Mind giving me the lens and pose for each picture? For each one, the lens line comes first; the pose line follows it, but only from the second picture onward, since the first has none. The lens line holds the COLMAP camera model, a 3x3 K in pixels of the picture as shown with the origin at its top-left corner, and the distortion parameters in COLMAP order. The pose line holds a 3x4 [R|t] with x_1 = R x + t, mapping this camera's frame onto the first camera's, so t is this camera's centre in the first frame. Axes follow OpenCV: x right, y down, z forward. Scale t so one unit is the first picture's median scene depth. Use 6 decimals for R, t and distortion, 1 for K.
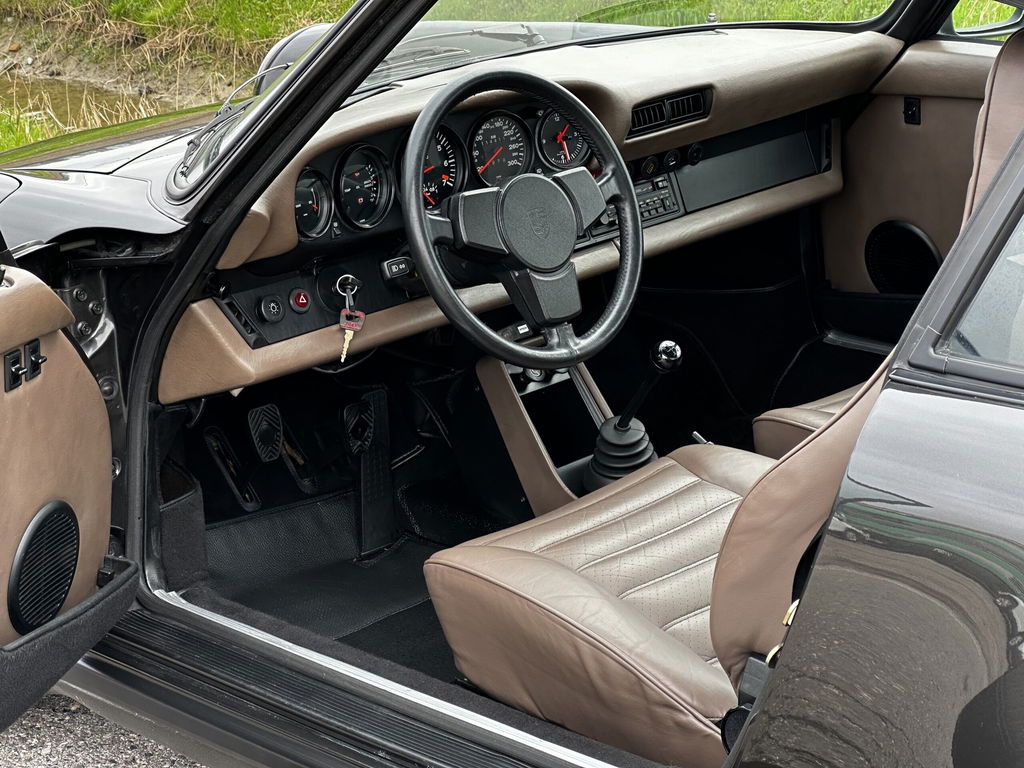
lens RADIAL K [[2266.8, 0, 517.5], [0, 2266.8, 381.3], [0, 0, 1]] dist [0.100719, 0.000000]
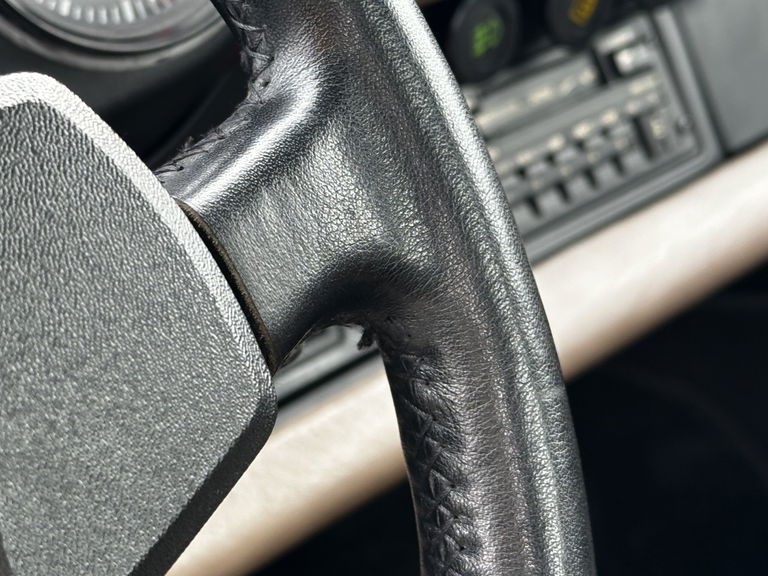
lens RADIAL K [[1725.3, 0, 384.0], [0, 1725.3, 288.5], [0, 0, 1]] dist [0.197693, 0.000000]
pose [[0.996092, -0.068704, -0.055506, 0.049025], [0.072793, 0.994496, 0.075352, -0.085773], [0.050023, -0.079098, 0.995611, 0.878296]]
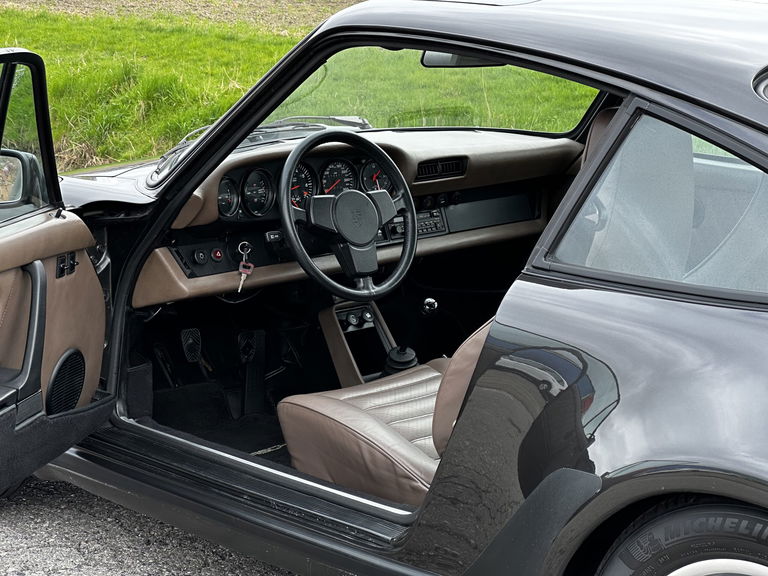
lens RADIAL K [[1700.1, 0, 380.6], [0, 1700.1, 288.5], [0, 0, 1]] dist [0.100719, 0.000000]
pose [[0.998133, 0.061004, -0.002990, 0.033105], [-0.060997, 0.993112, -0.100043, 0.107550], [-0.003134, 0.100039, 0.994979, -0.281473]]
